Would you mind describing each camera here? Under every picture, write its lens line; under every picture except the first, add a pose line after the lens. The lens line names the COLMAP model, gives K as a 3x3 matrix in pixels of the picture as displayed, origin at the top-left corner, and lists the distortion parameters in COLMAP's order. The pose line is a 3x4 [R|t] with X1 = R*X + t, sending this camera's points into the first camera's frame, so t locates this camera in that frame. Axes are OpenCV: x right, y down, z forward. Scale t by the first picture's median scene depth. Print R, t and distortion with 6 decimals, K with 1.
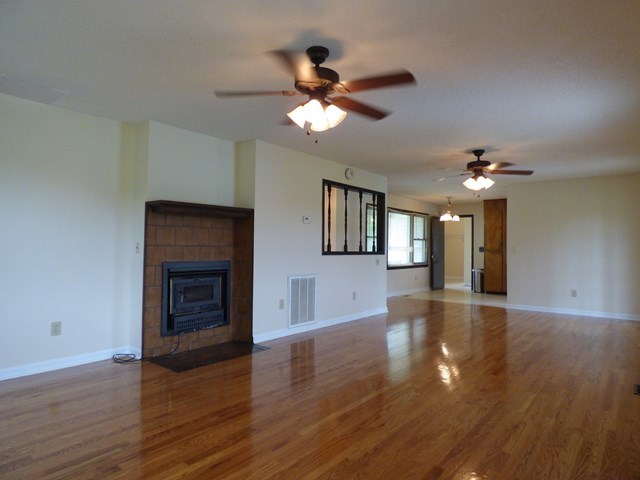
lens RADIAL K [[392.3, 0, 322.8], [0, 392.3, 238.0], [0, 0, 1]] dist [-0.015786, -0.000109]
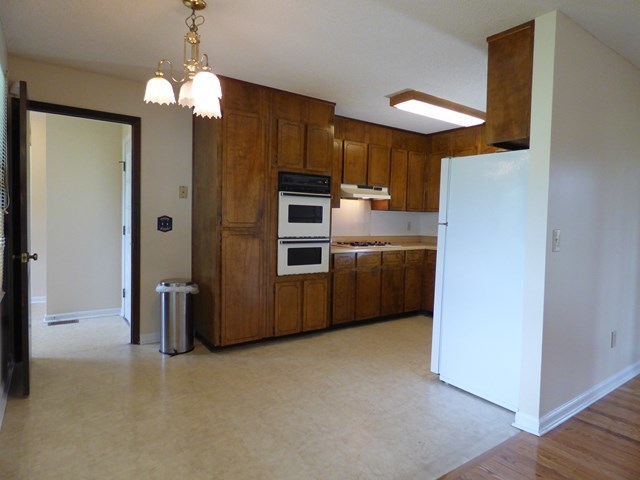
lens RADIAL K [[392.3, 0, 322.8], [0, 392.3, 238.0], [0, 0, 1]] dist [-0.015786, -0.000109]
pose [[0.263328, -0.051574, 0.963327, 0.215883], [-0.047970, 0.996635, 0.066469, 0.024119], [-0.963513, -0.063714, 0.259967, 1.605790]]
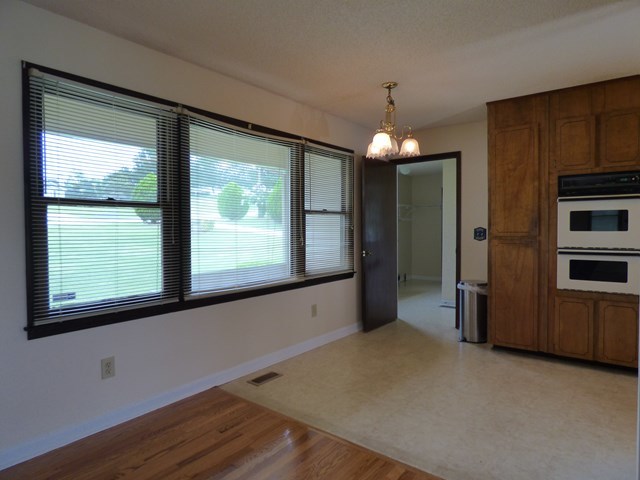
lens RADIAL K [[392.3, 0, 322.8], [0, 392.3, 238.0], [0, 0, 1]] dist [-0.015786, -0.000109]
pose [[0.999567, -0.017003, 0.024016, 0.473671], [0.015718, 0.998484, 0.052744, 0.017836], [-0.024877, -0.052344, 0.998319, 1.220893]]
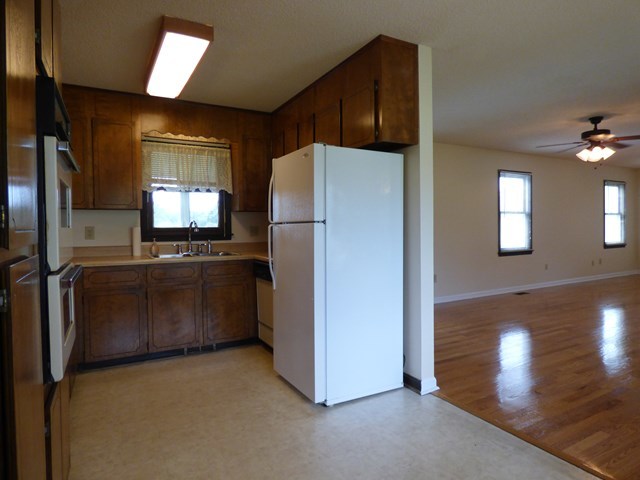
lens RADIAL K [[392.3, 0, 322.8], [0, 392.3, 238.0], [0, 0, 1]] dist [-0.015786, -0.000109]
pose [[-0.929763, -0.011551, 0.367977, 0.641647], [-0.009809, 0.999930, 0.006605, 0.050492], [-0.368028, 0.002531, -0.929811, 2.038640]]
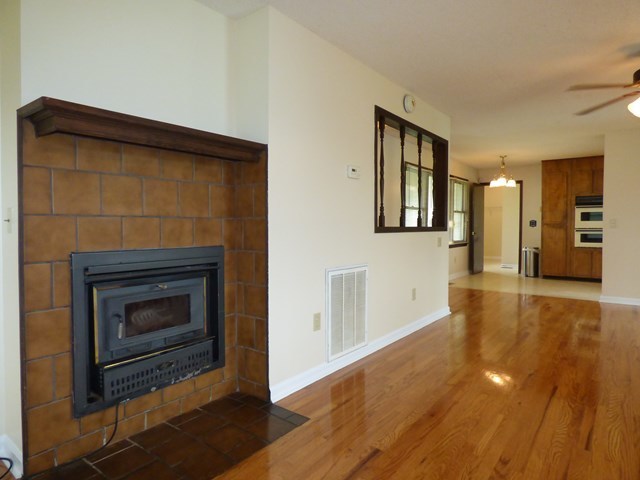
lens RADIAL K [[392.3, 0, 322.8], [0, 392.3, 238.0], [0, 0, 1]] dist [-0.015786, -0.000109]
pose [[0.999669, -0.010807, 0.023341, -0.101243], [0.009436, 0.998268, 0.058060, 0.016751], [-0.023928, -0.057821, 0.998040, 0.419998]]
